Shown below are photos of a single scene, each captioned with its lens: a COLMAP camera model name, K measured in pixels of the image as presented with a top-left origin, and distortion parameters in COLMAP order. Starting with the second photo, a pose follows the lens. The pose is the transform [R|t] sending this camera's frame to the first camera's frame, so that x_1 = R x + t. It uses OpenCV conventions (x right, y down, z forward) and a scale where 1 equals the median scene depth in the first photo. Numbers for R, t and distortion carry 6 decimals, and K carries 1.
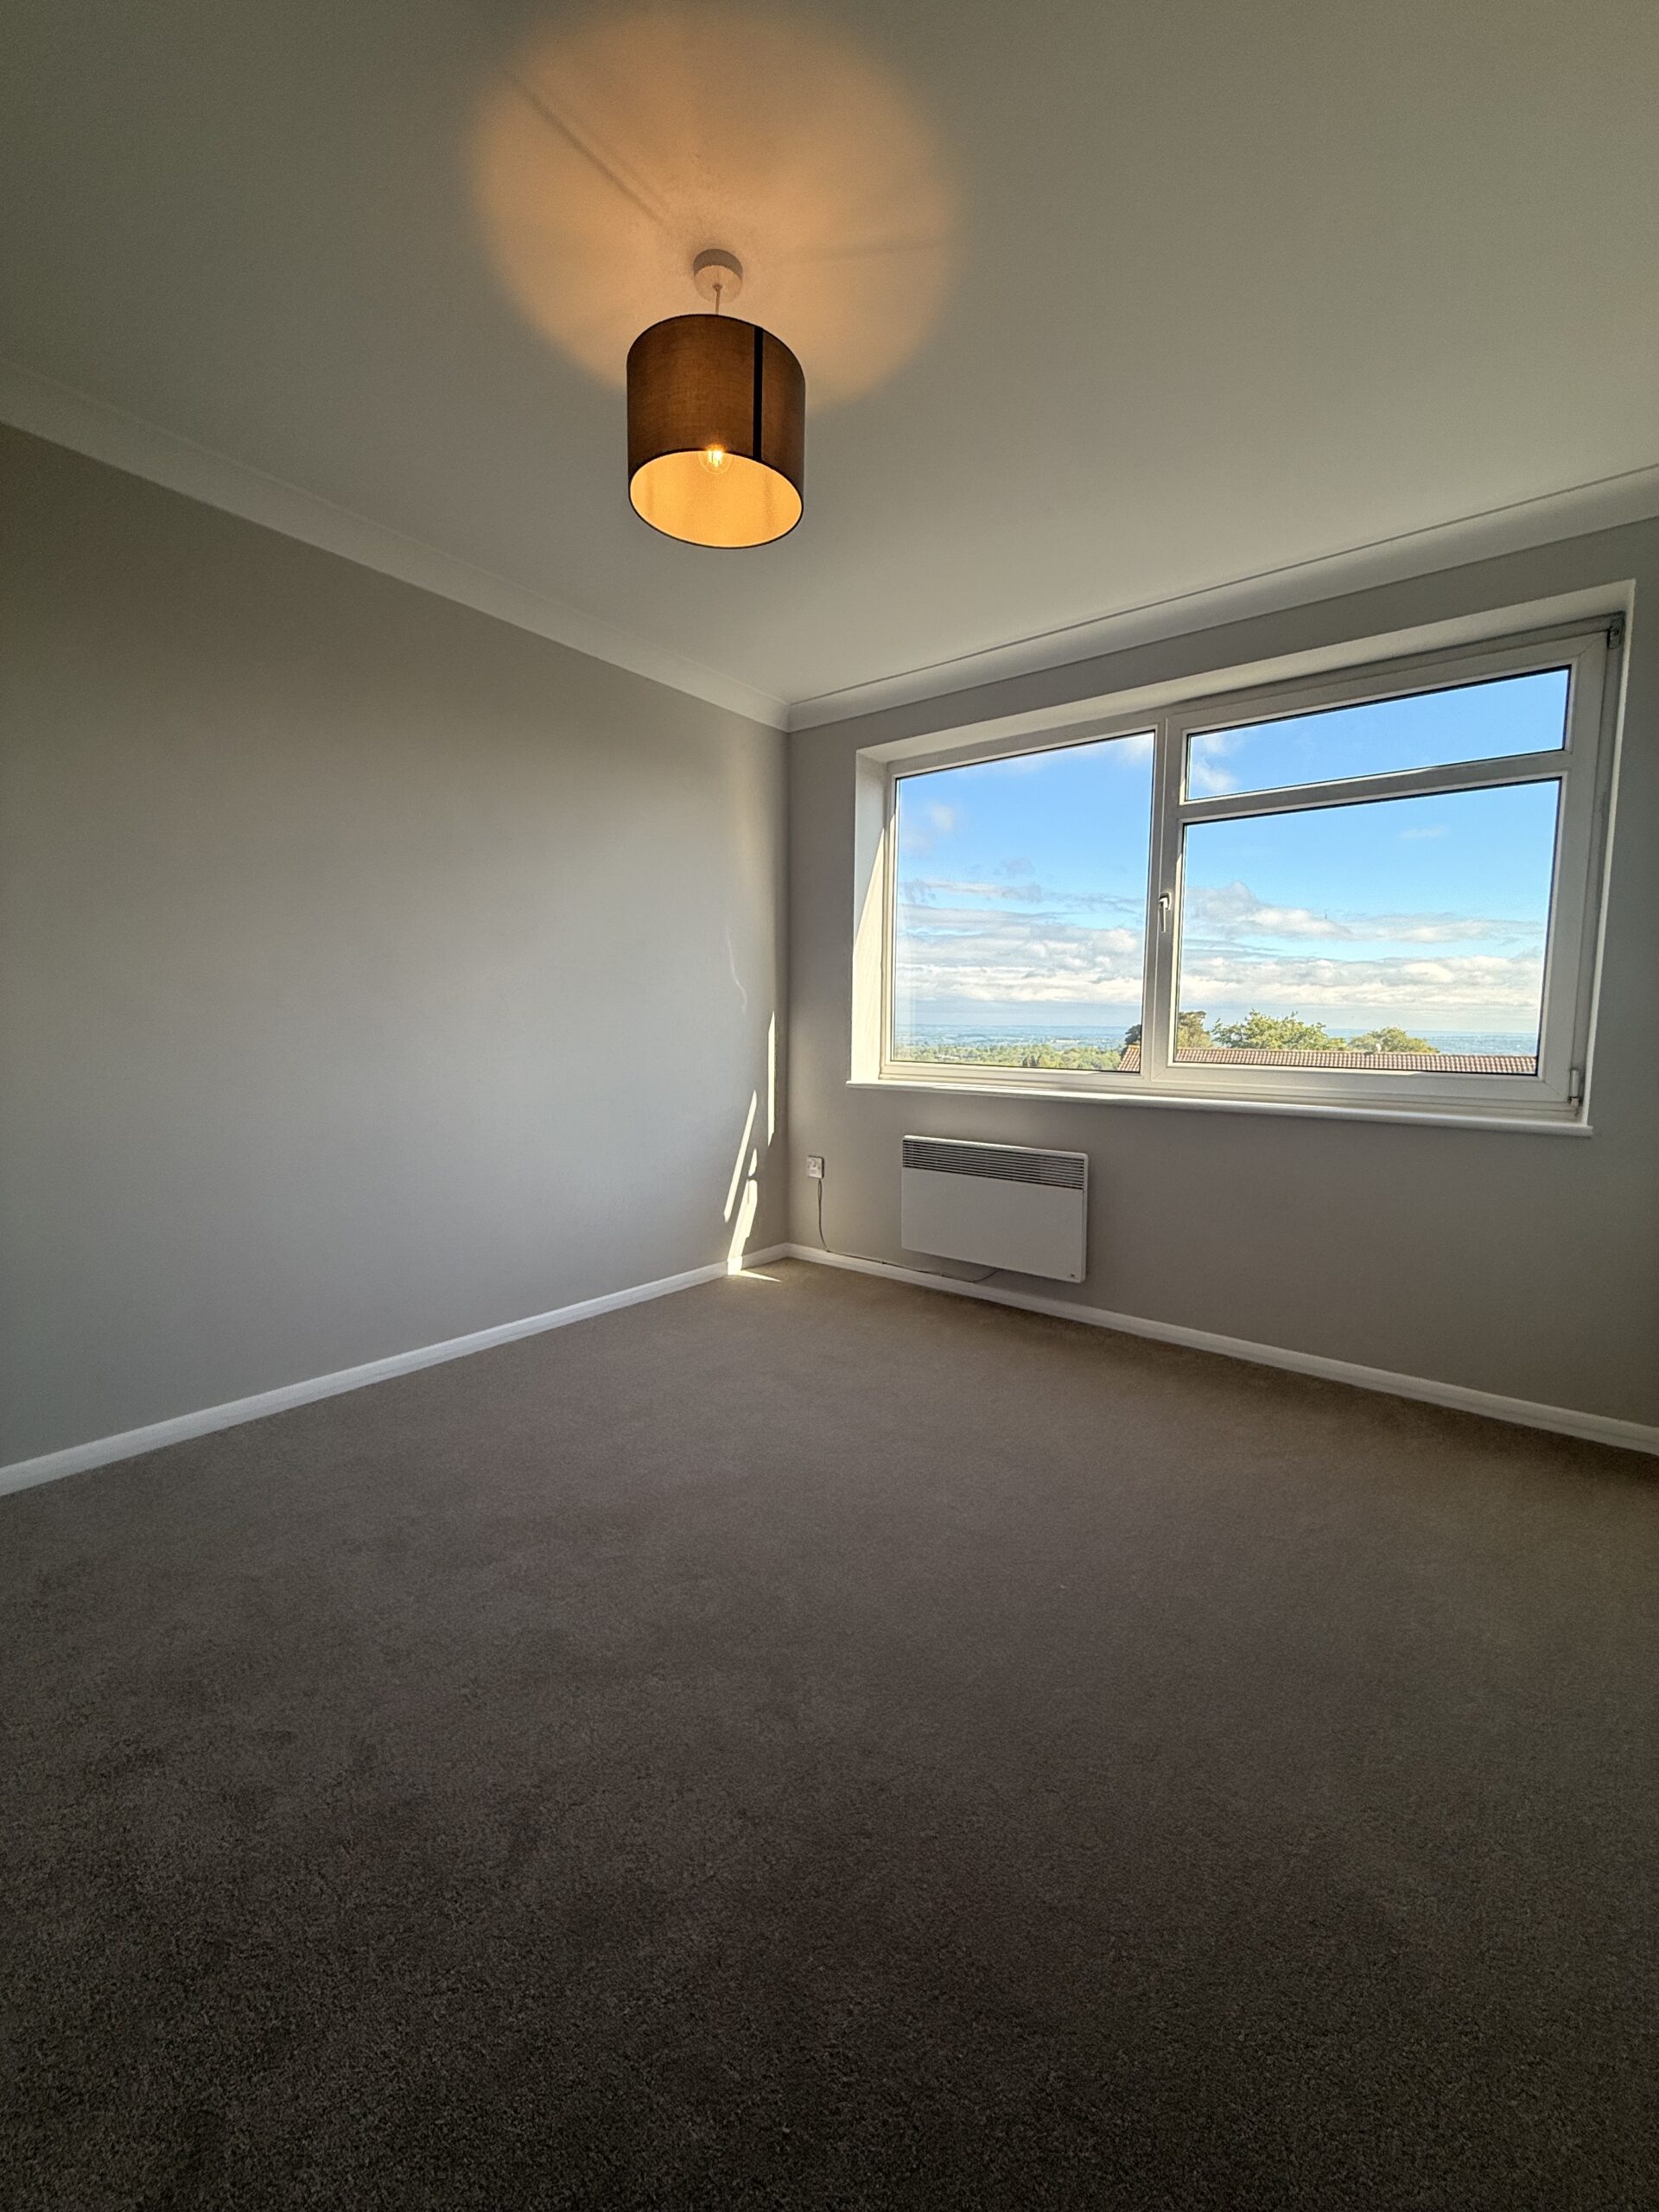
lens RADIAL K [[887.4, 0, 829.5], [0, 887.4, 1106.0], [0, 0, 1]] dist [-0.001971, -0.000167]
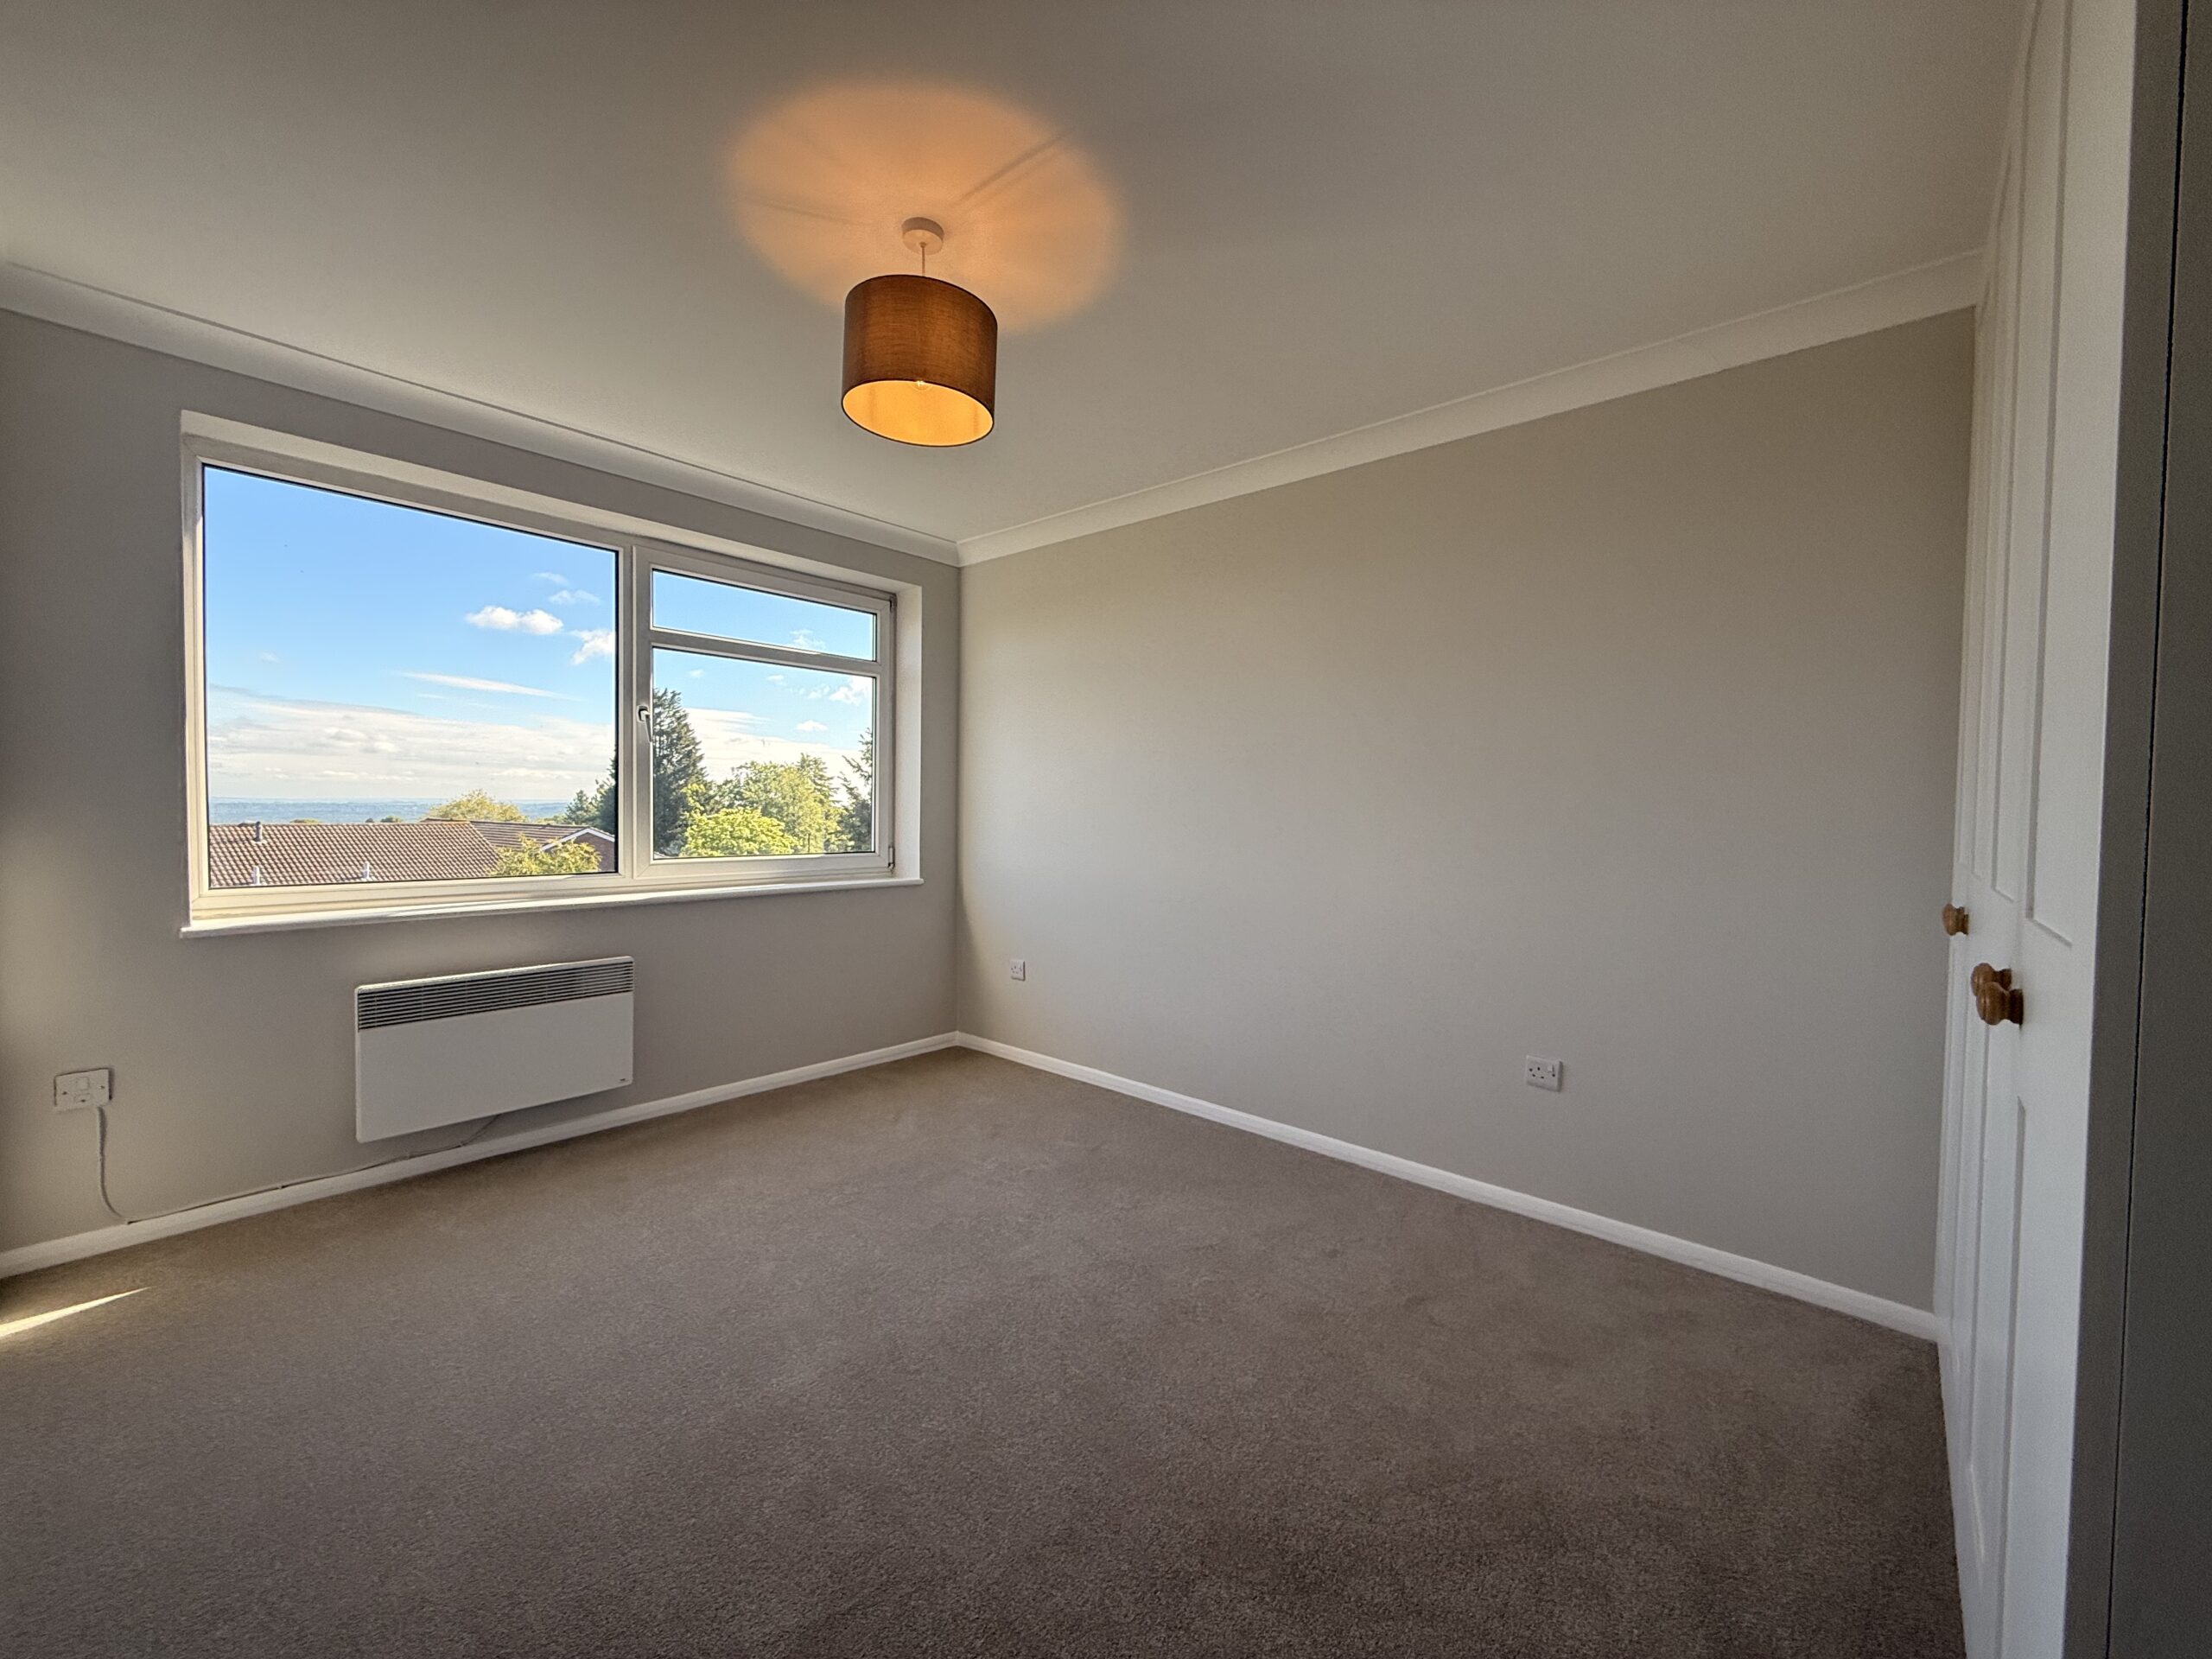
lens RADIAL K [[887.4, 0, 1106.0], [0, 887.4, 829.5], [0, 0, 1]] dist [-0.001971, -0.000167]
pose [[0.055960, -0.040932, 0.997594, -0.657863], [0.079432, 0.996175, 0.036418, -0.080433], [-0.995268, 0.077203, 0.058997, 0.365037]]
